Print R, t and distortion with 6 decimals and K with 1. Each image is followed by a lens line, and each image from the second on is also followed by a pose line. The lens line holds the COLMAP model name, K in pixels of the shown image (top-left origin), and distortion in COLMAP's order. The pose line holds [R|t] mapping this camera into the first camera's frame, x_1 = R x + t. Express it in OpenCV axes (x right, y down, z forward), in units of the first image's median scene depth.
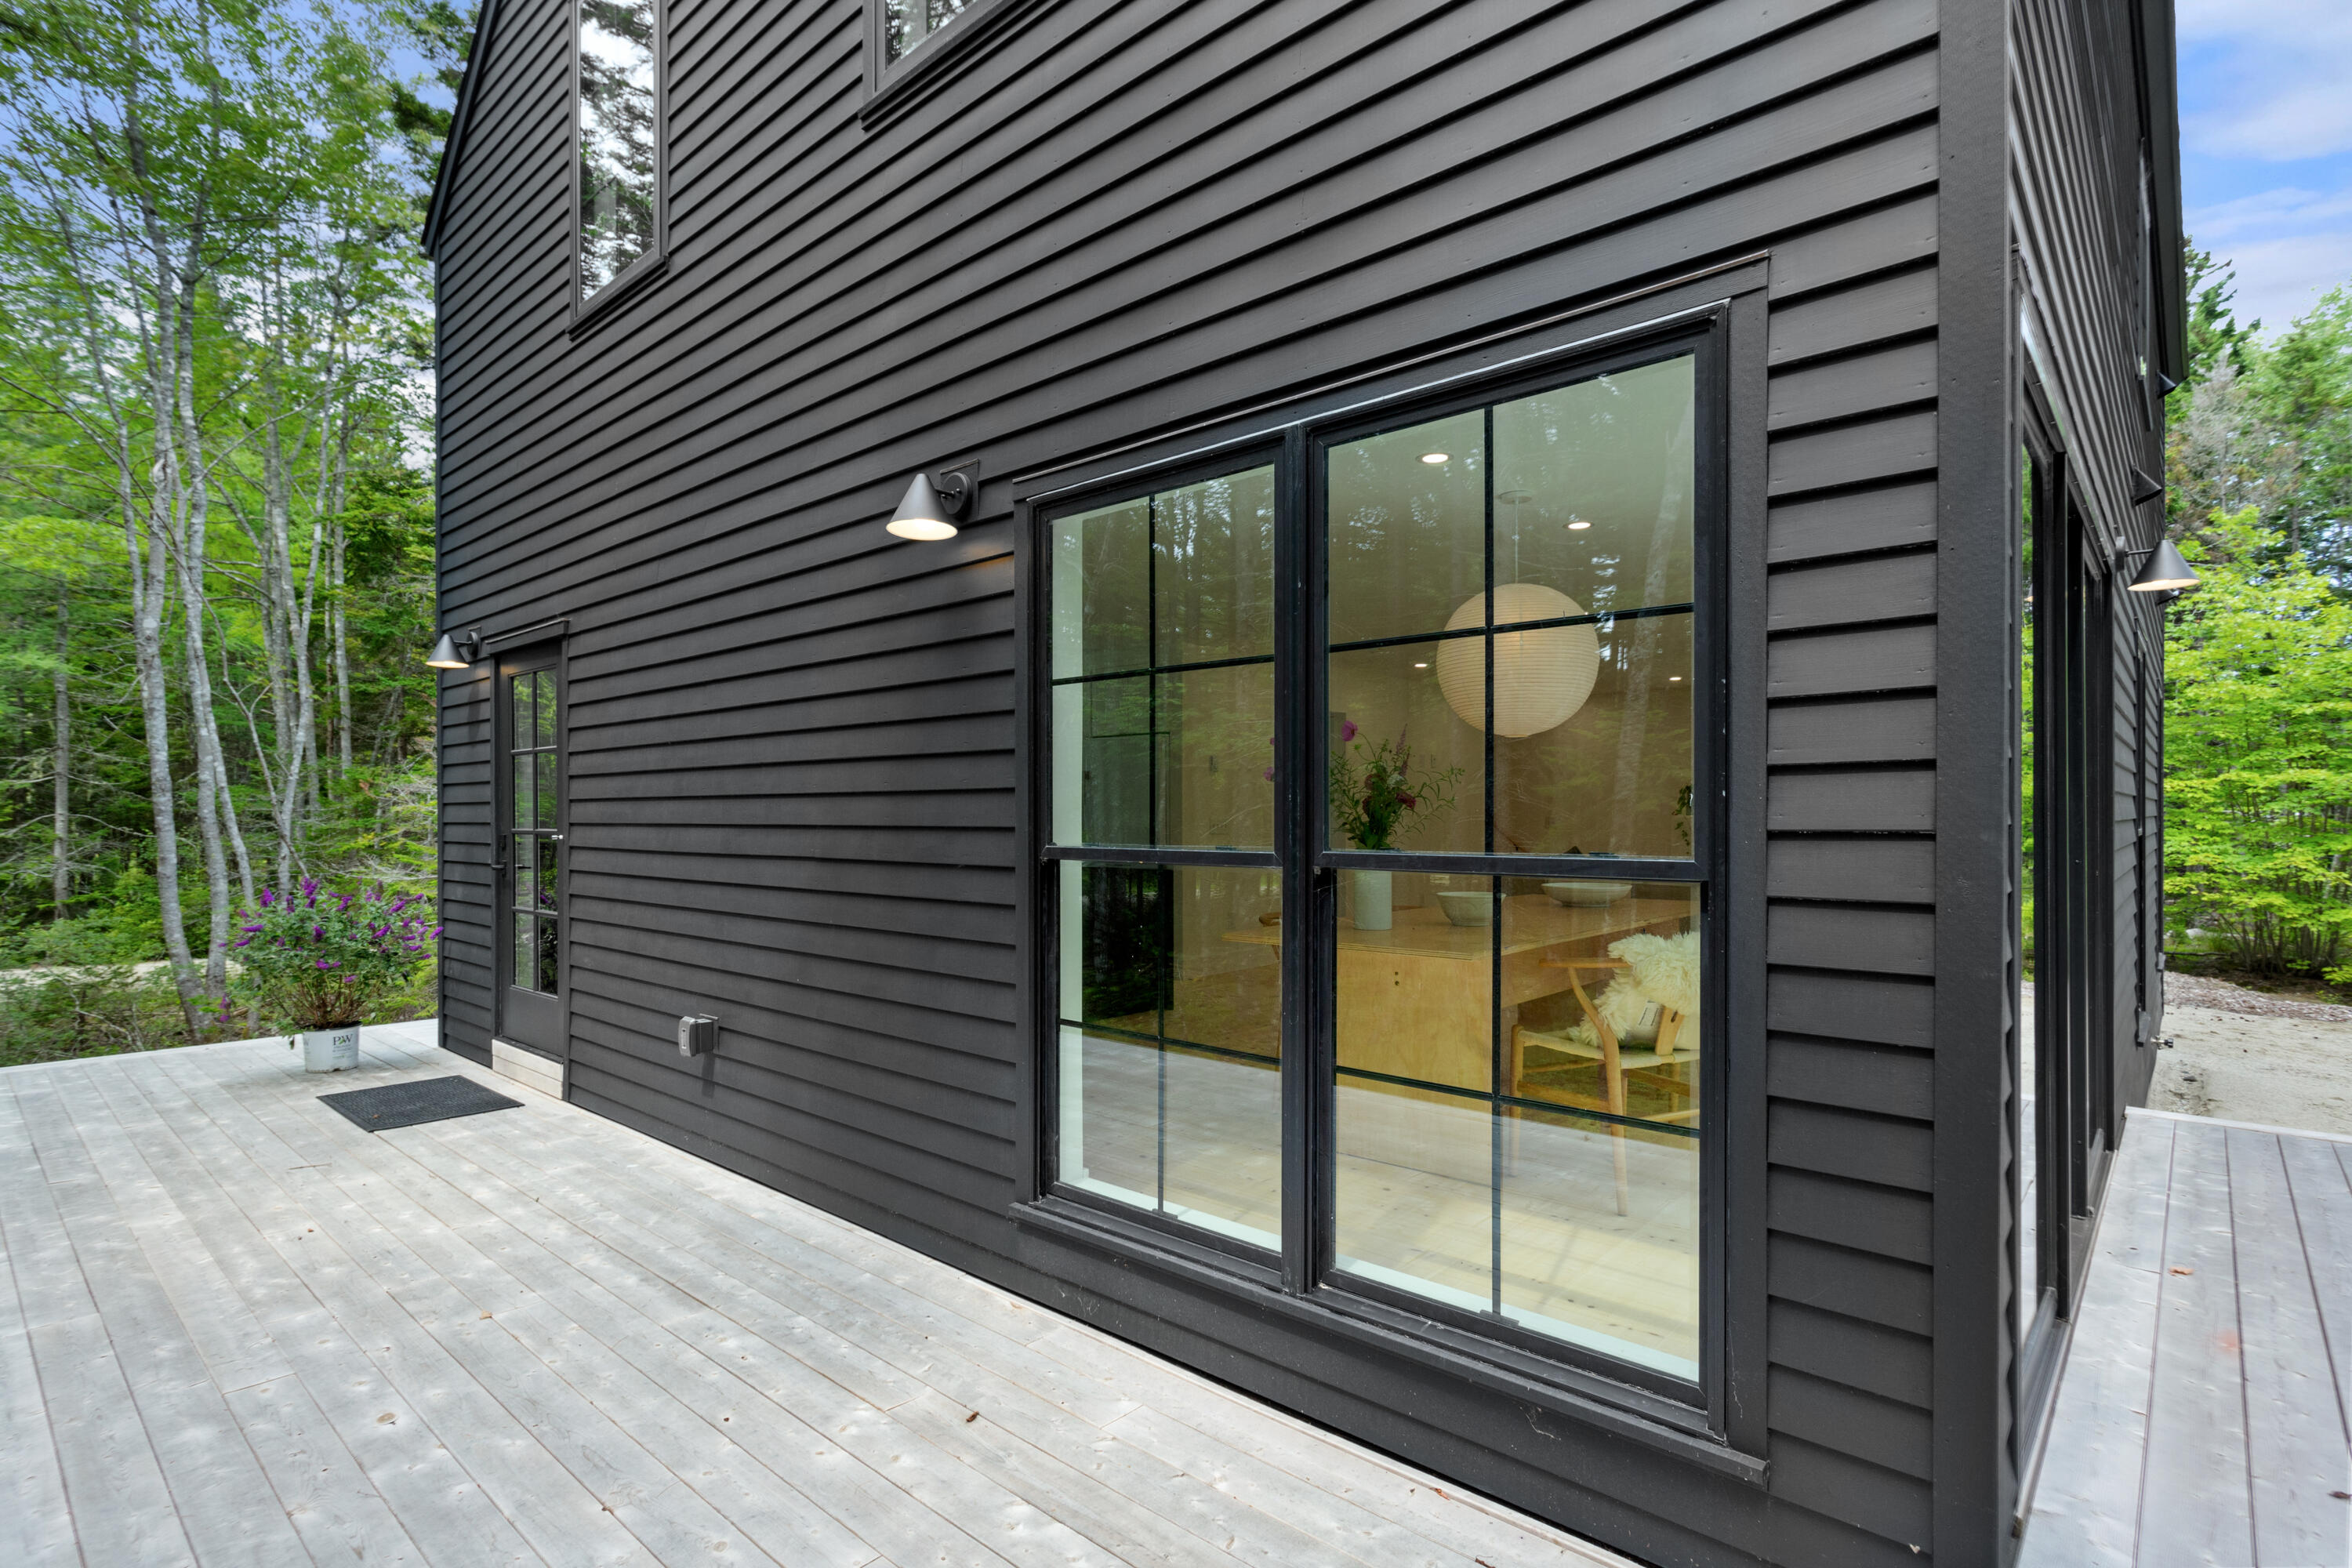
lens RADIAL K [[1124.2, 0, 1176.0], [0, 1124.2, 784.0], [0, 0, 1]] dist [-0.002630, 0.000622]
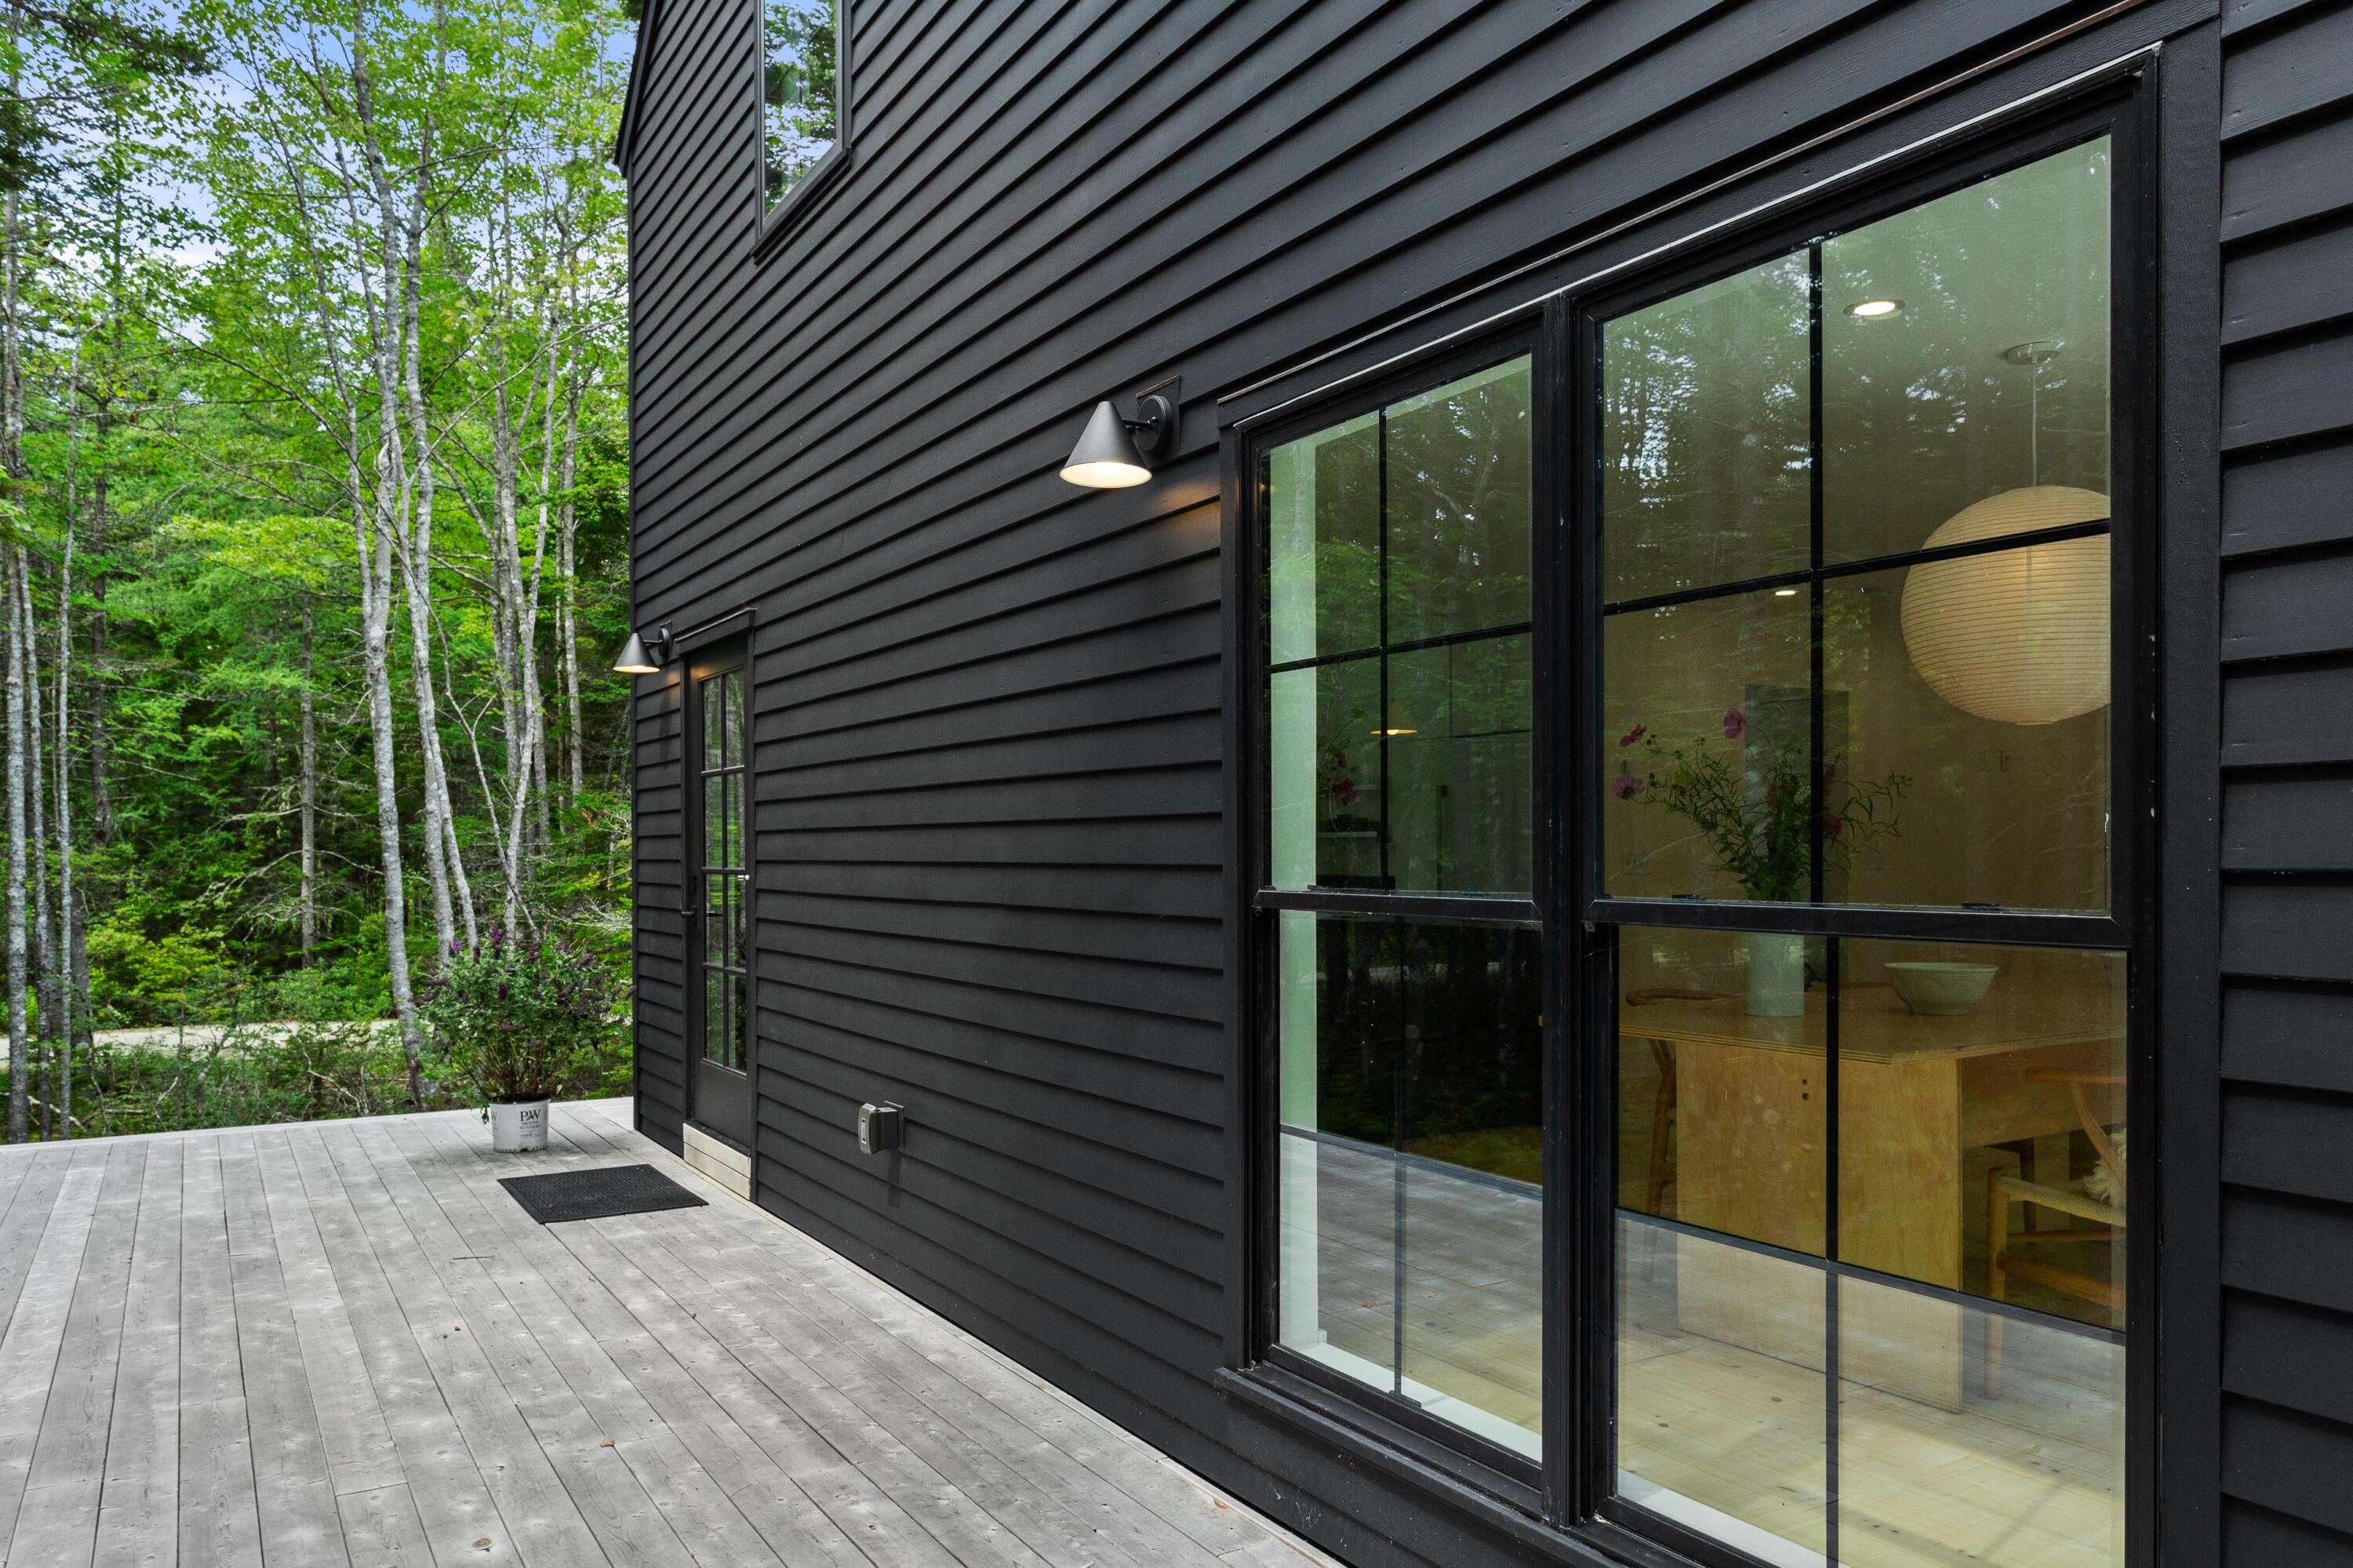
lens RADIAL K [[1581.2, 0, 1171.6], [0, 1581.2, 807.6], [0, 0, 1]] dist [-0.004602, 0.003299]
pose [[0.958734, -0.010334, -0.284116, 0.116826], [0.010937, 0.999940, 0.000535, -0.000817], [0.284094, -0.003620, 0.958790, -0.015506]]
